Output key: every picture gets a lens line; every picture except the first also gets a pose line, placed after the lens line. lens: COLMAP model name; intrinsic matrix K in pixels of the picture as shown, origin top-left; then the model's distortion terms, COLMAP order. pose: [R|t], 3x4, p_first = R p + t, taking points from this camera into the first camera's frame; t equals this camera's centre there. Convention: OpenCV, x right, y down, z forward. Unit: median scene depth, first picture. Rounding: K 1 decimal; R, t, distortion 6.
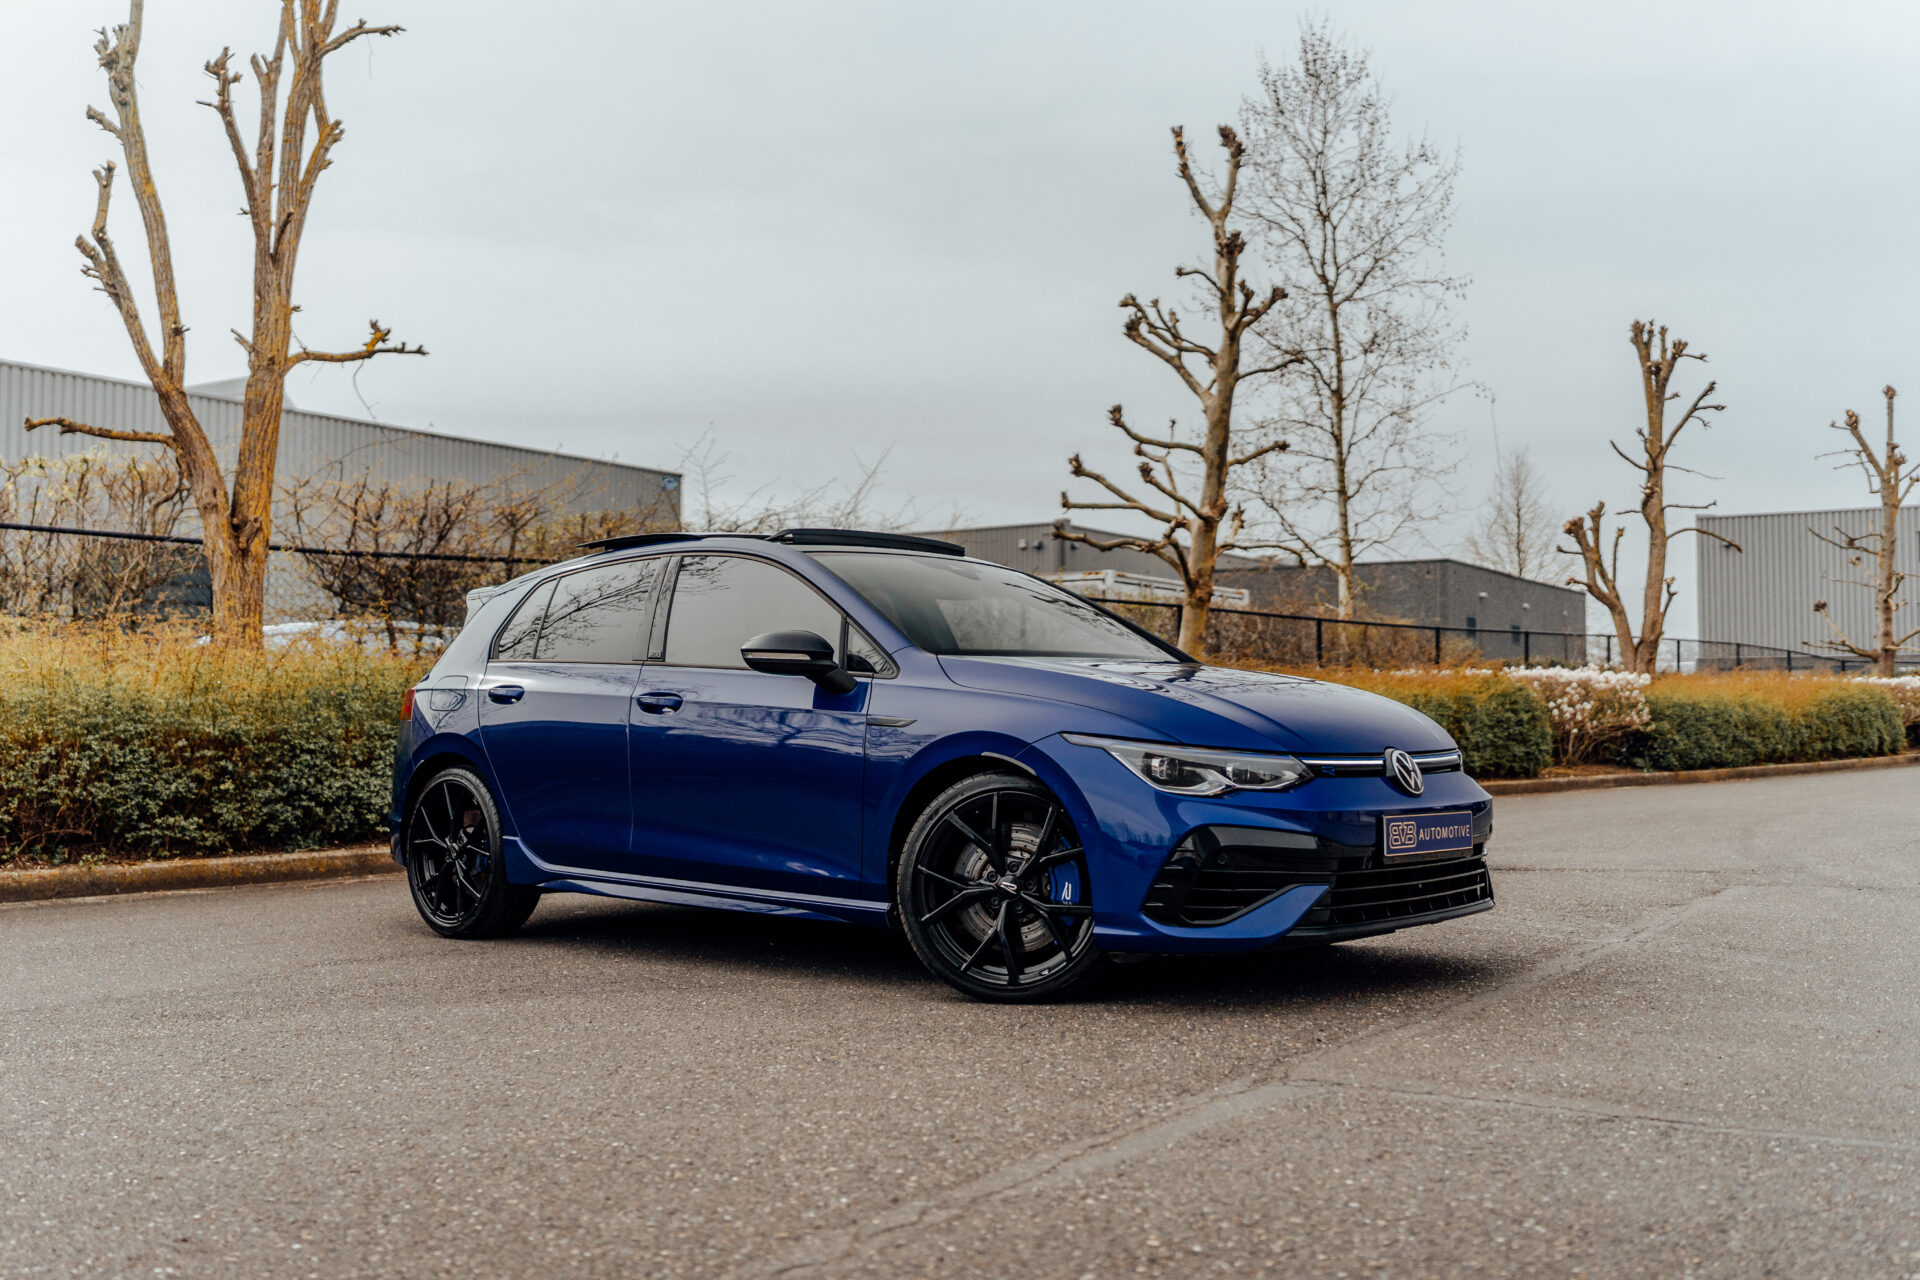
lens RADIAL K [[1833.0, 0, 960.0], [0, 1833.0, 640.0], [0, 0, 1]] dist [0.000574, 0.002106]
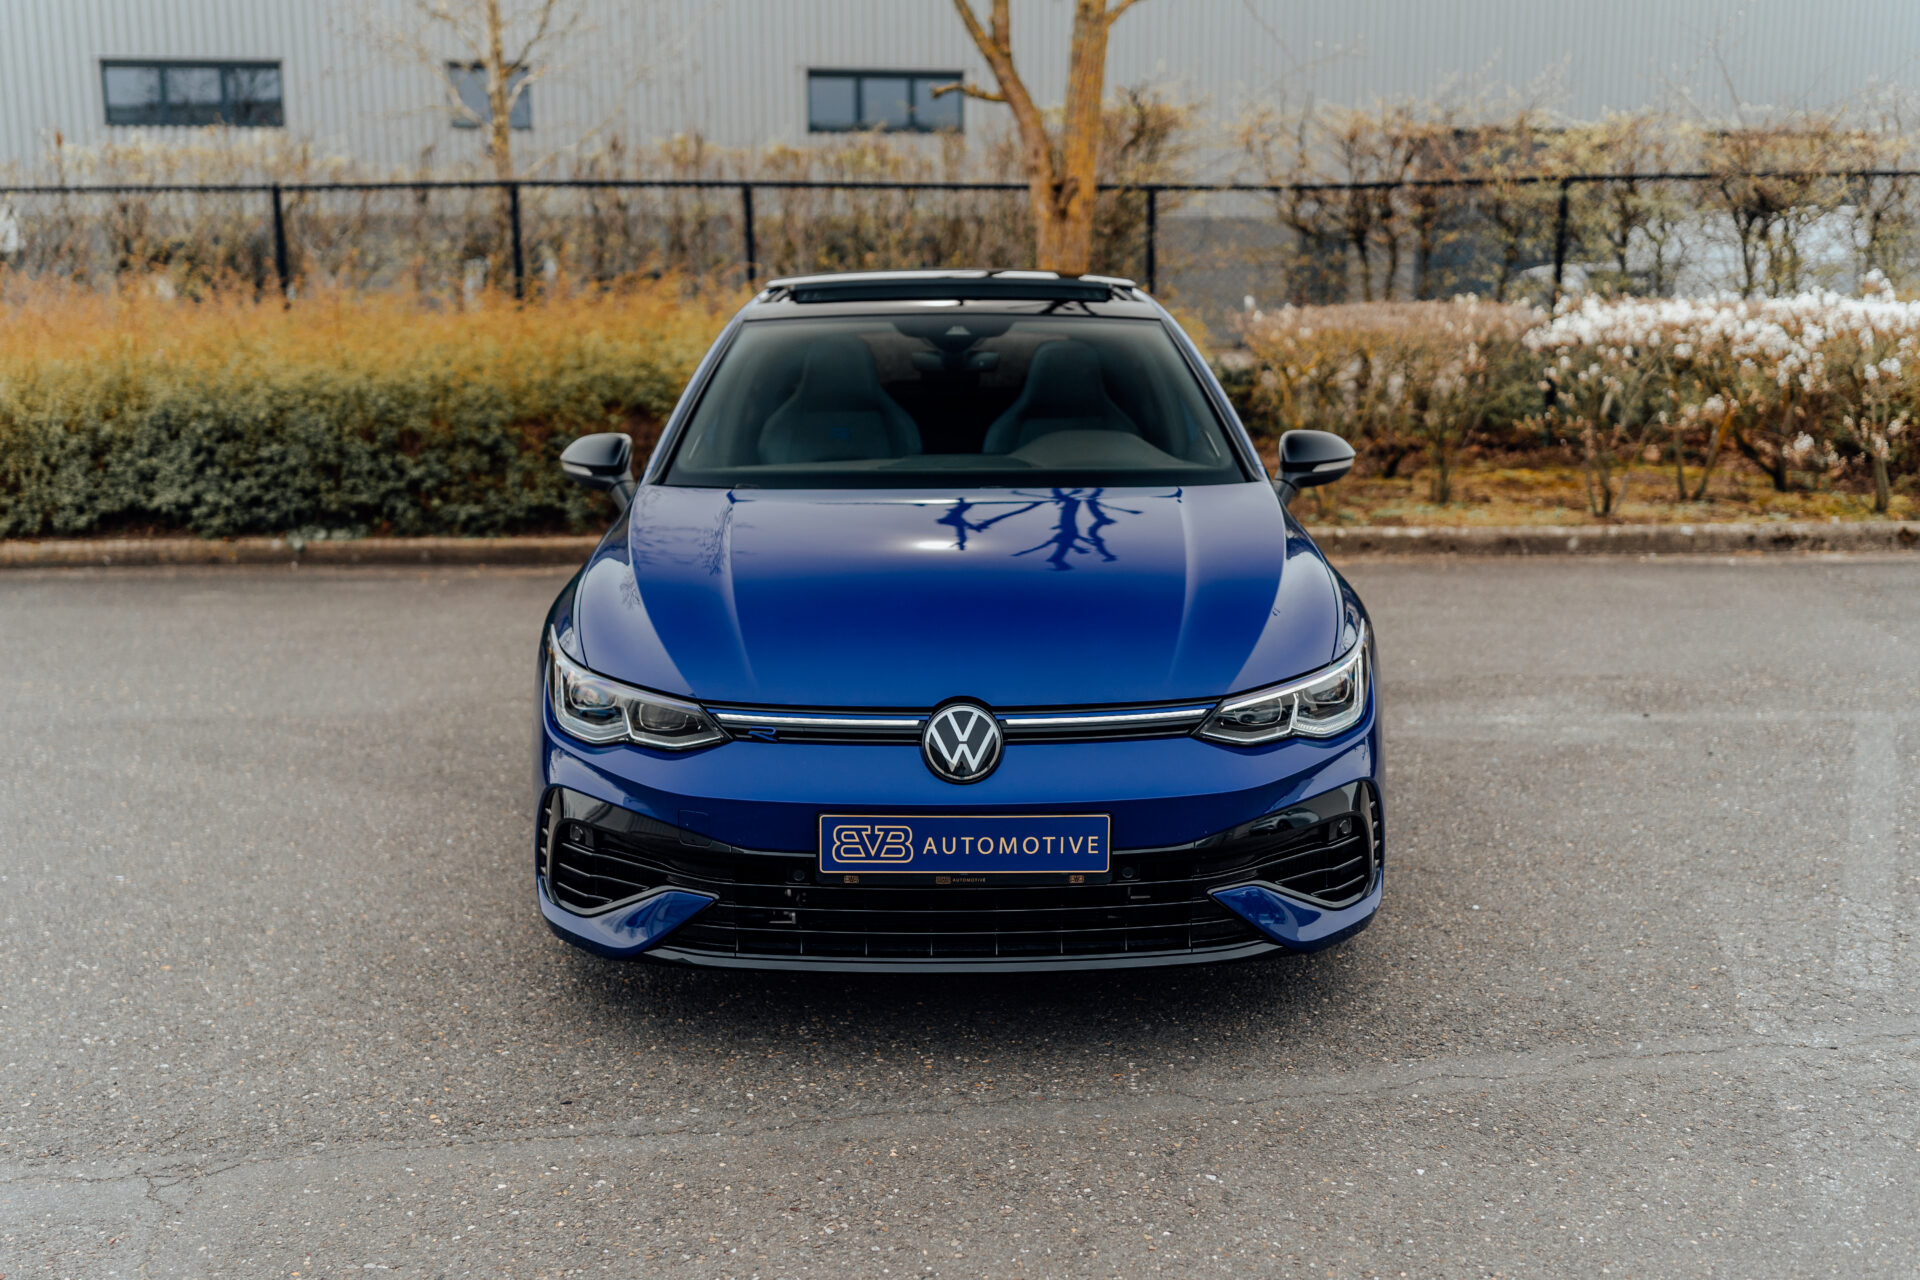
lens RADIAL K [[1790.2, 0, 965.6], [0, 1790.2, 636.3], [0, 0, 1]] dist [0.014053, -0.019364]
pose [[0.681595, 0.142682, -0.717684, 0.238266], [0.035821, 0.973122, 0.227486, -0.036480], [0.730852, -0.180761, 0.658164, 0.207960]]
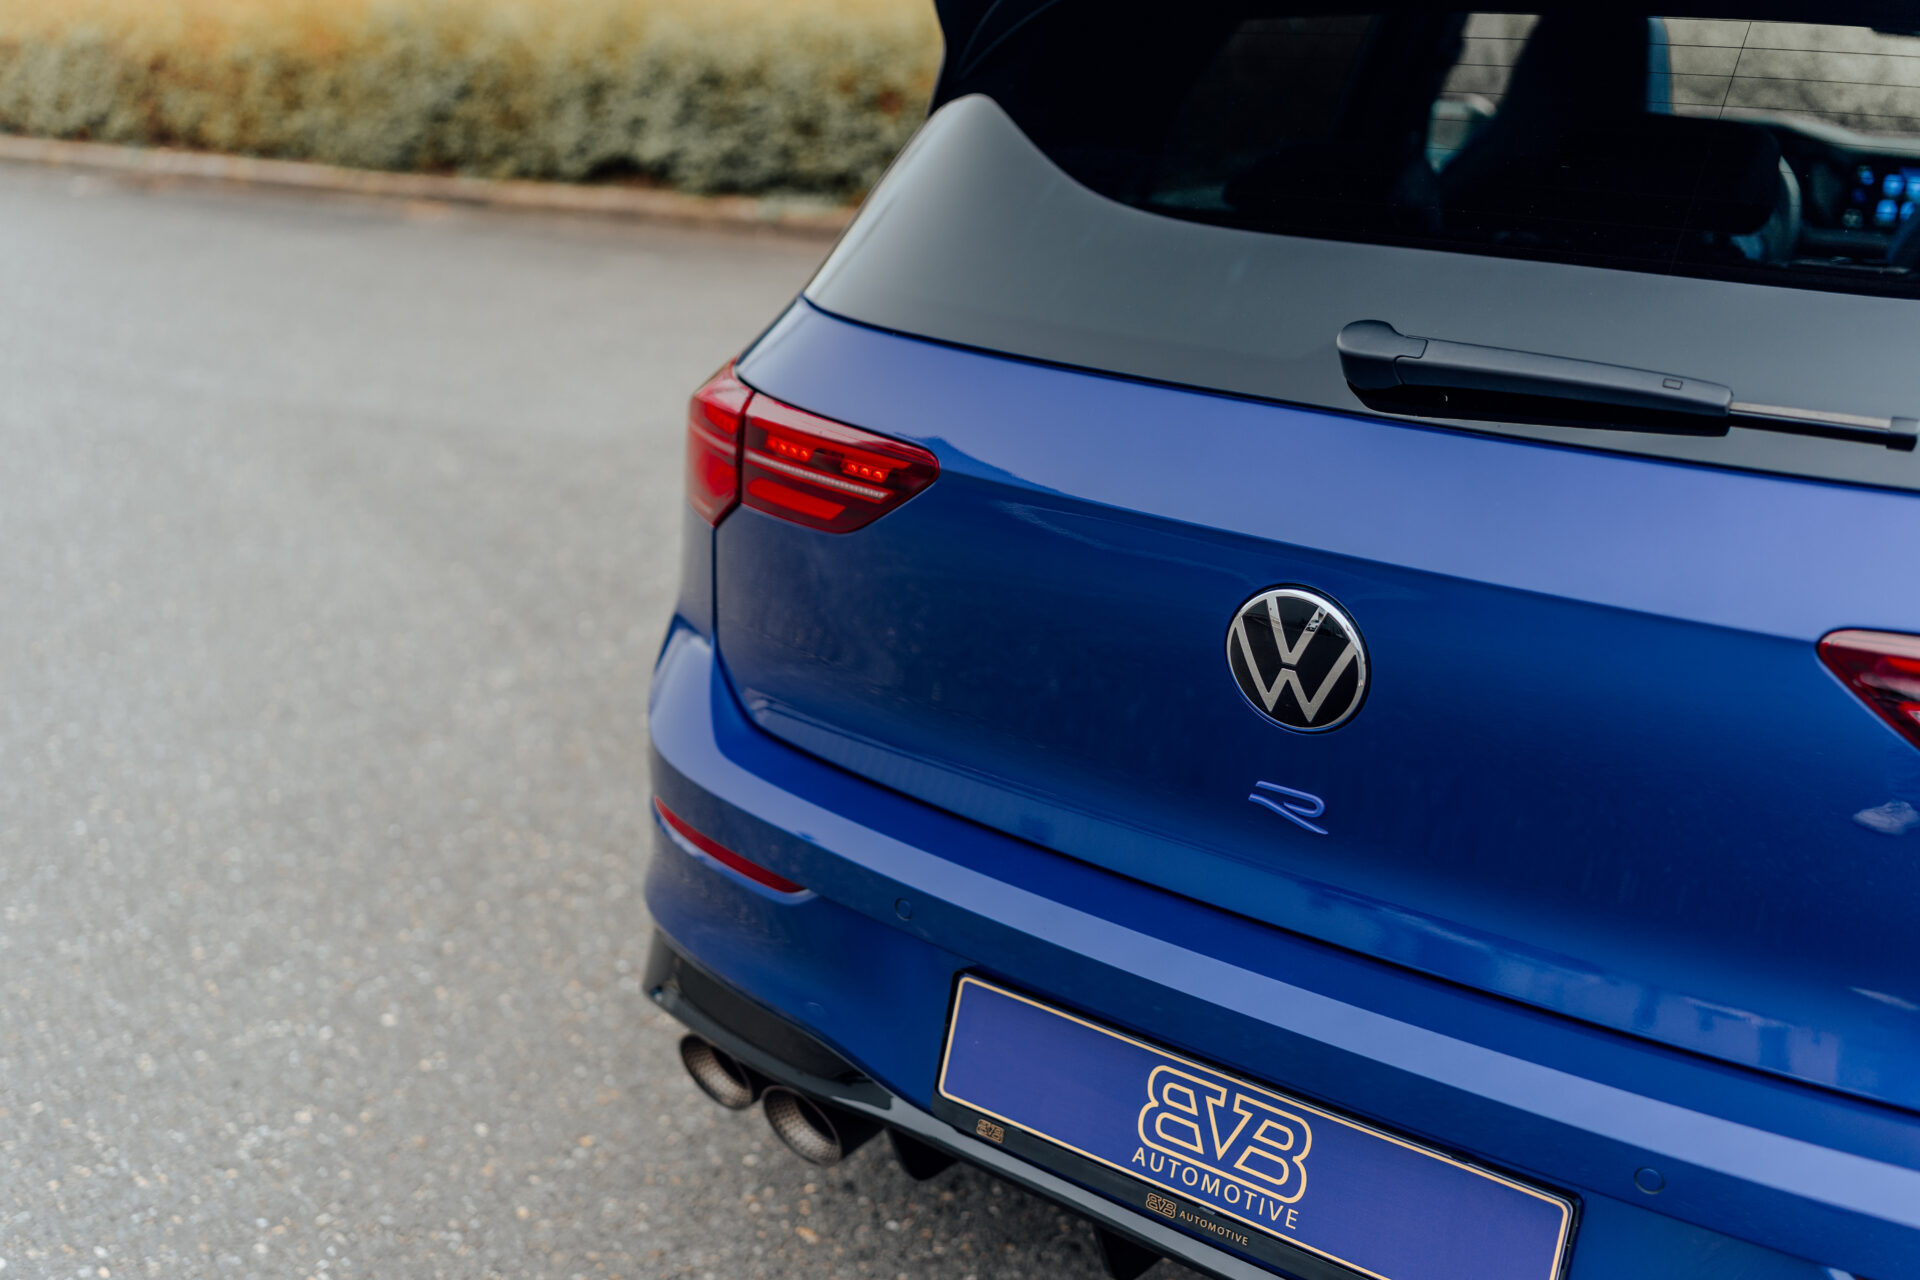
lens RADIAL K [[1802.0, 0, 960.0], [0, 1802.0, 640.0], [0, 0, 1]] dist [0.012128, -0.006011]
pose [[0.276221, 0.359692, -0.891249, 0.193442], [0.035081, 0.922936, 0.383352, -0.023969], [0.960454, -0.137156, 0.242315, 0.360806]]
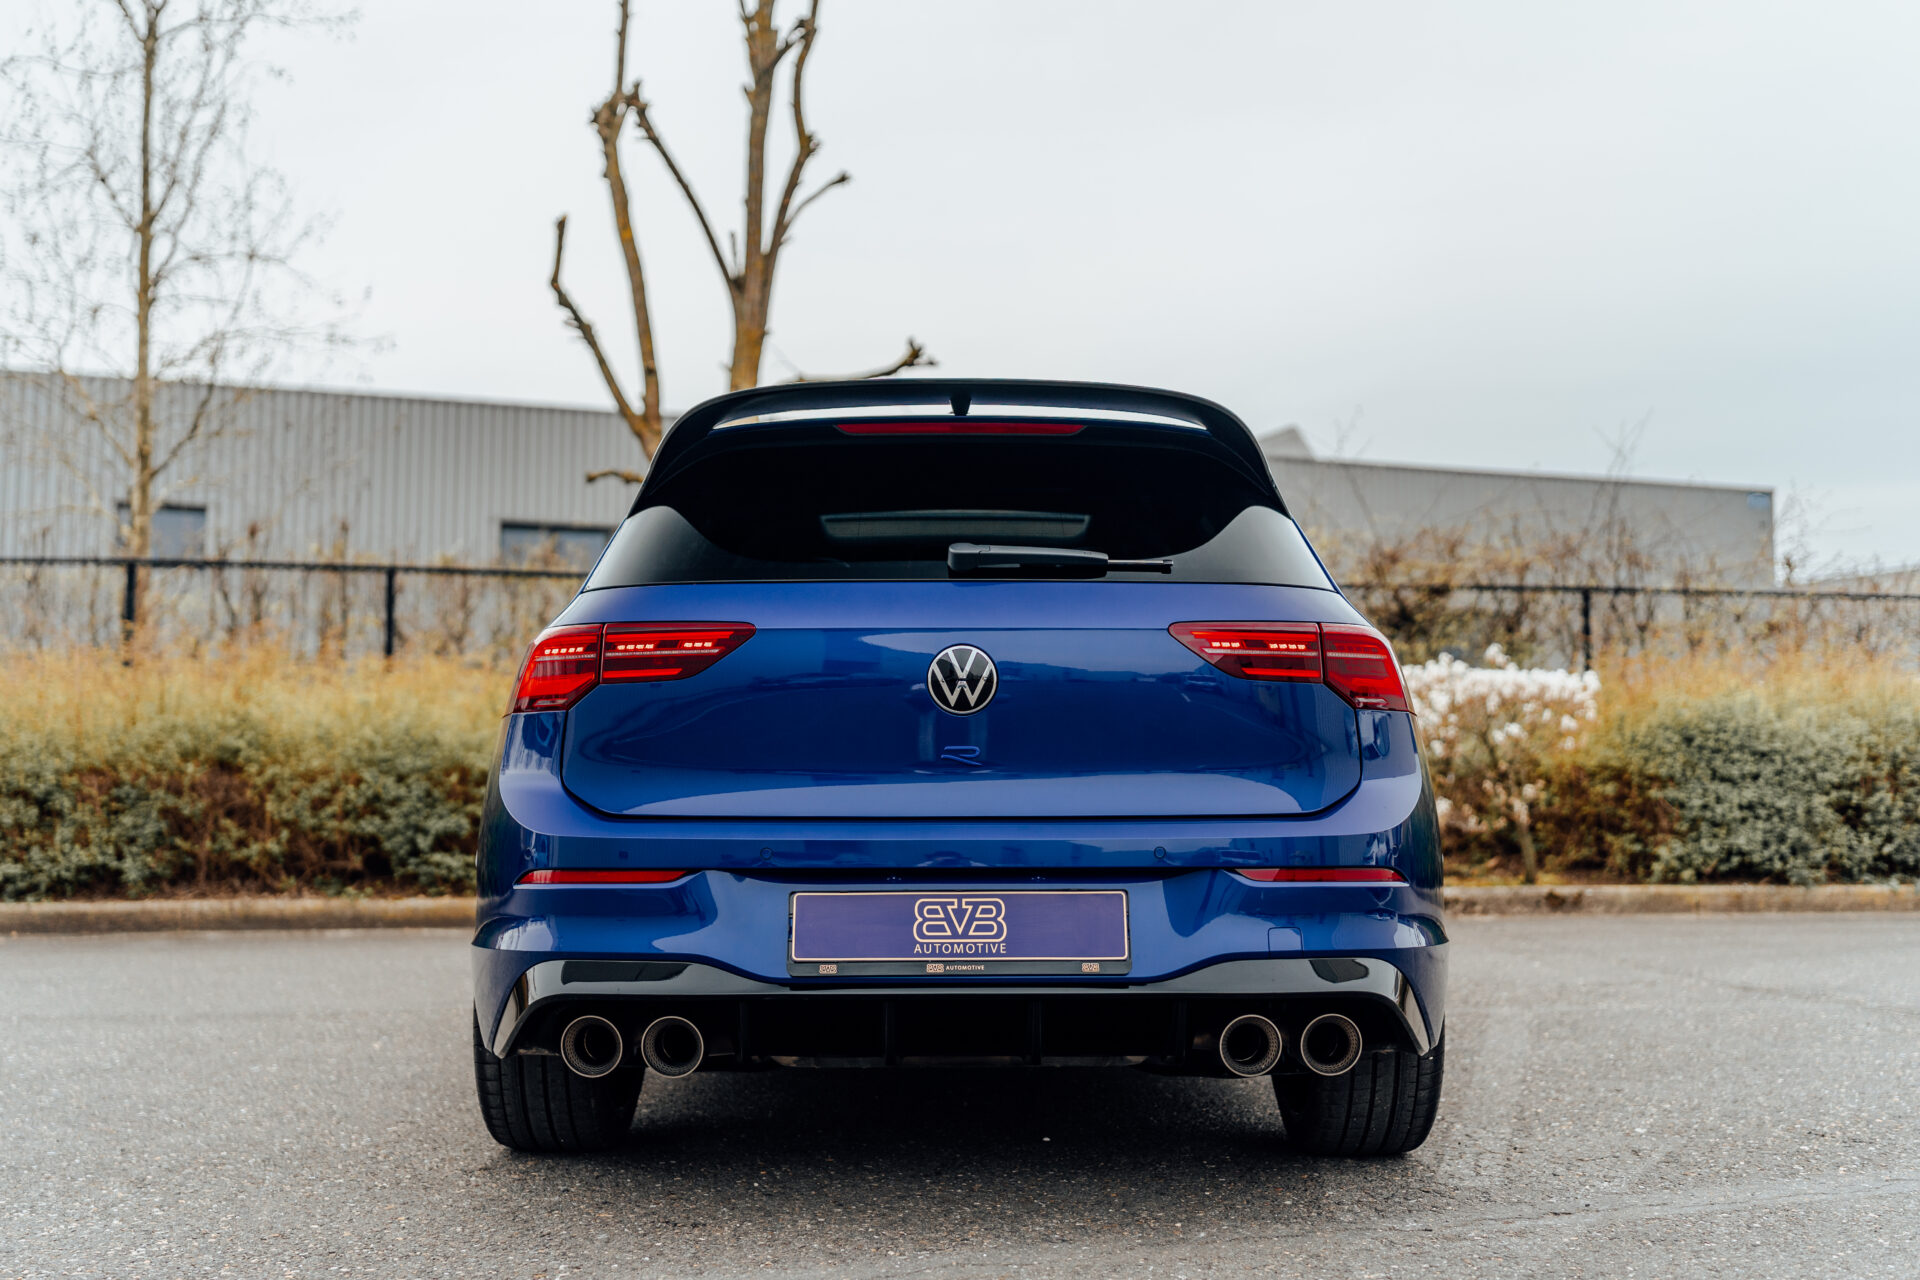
lens RADIAL K [[1822.1, 0, 959.3], [0, 1822.1, 629.9], [0, 0, 1]] dist [0.011117, -0.010250]
pose [[0.783213, -0.040830, -0.620411, 0.241272], [0.019663, 0.998969, -0.040922, 0.013419], [0.621442, 0.019851, 0.783208, 0.244962]]
